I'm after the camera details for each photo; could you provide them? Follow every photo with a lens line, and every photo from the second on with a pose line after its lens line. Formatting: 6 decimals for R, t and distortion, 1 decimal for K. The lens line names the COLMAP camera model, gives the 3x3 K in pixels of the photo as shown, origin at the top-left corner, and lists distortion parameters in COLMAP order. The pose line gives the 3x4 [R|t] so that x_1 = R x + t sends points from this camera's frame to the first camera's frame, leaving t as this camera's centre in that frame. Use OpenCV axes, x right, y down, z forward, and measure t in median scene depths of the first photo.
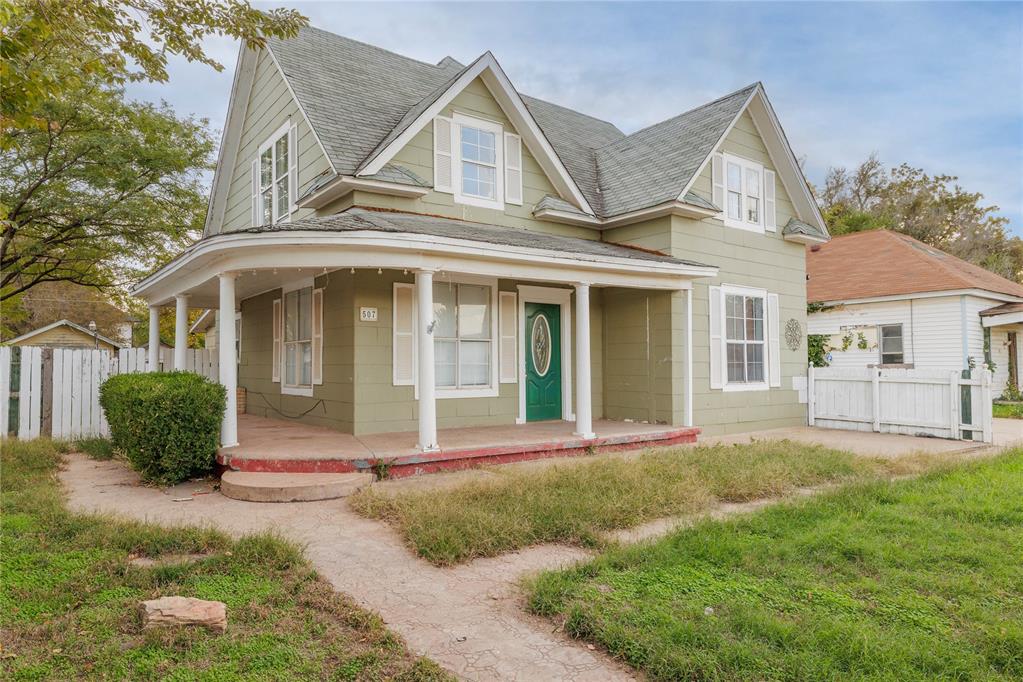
lens RADIAL K [[630.0, 0, 511.5], [0, 630.0, 341.0], [0, 0, 1]] dist [-0.003090, -0.000561]
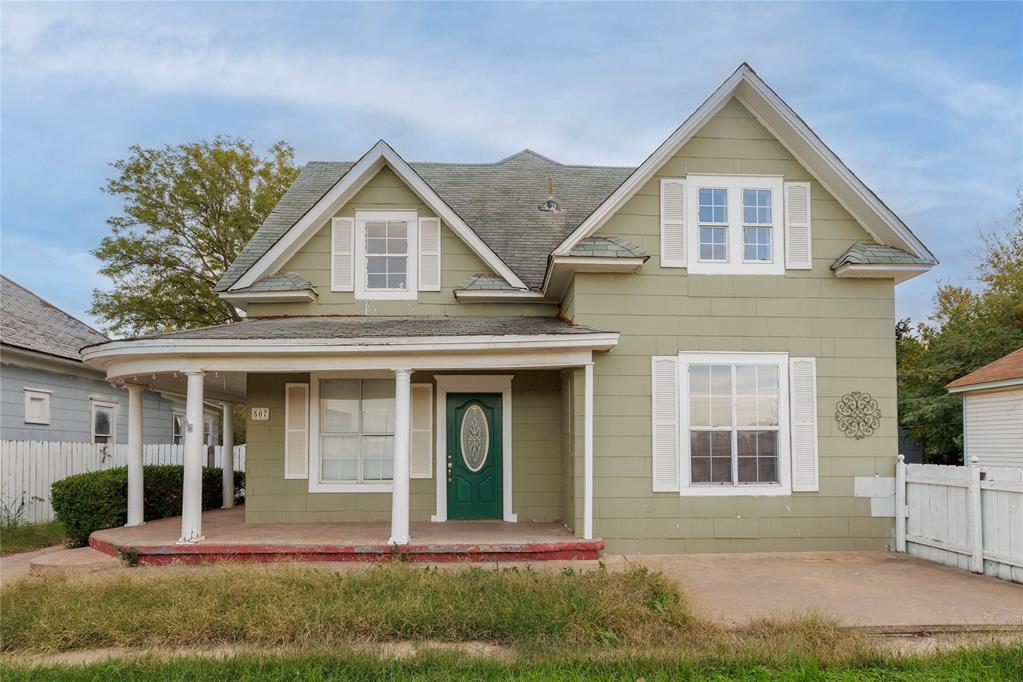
lens RADIAL K [[574.8, 0, 511.9], [0, 574.8, 433.9], [0, 0, 1]] dist [0.000720, 0.000821]
pose [[0.833477, -0.020126, -0.552188, 0.584593], [0.022548, 0.999743, -0.002403, 0.004109], [0.552094, -0.010448, 0.833716, 0.340077]]
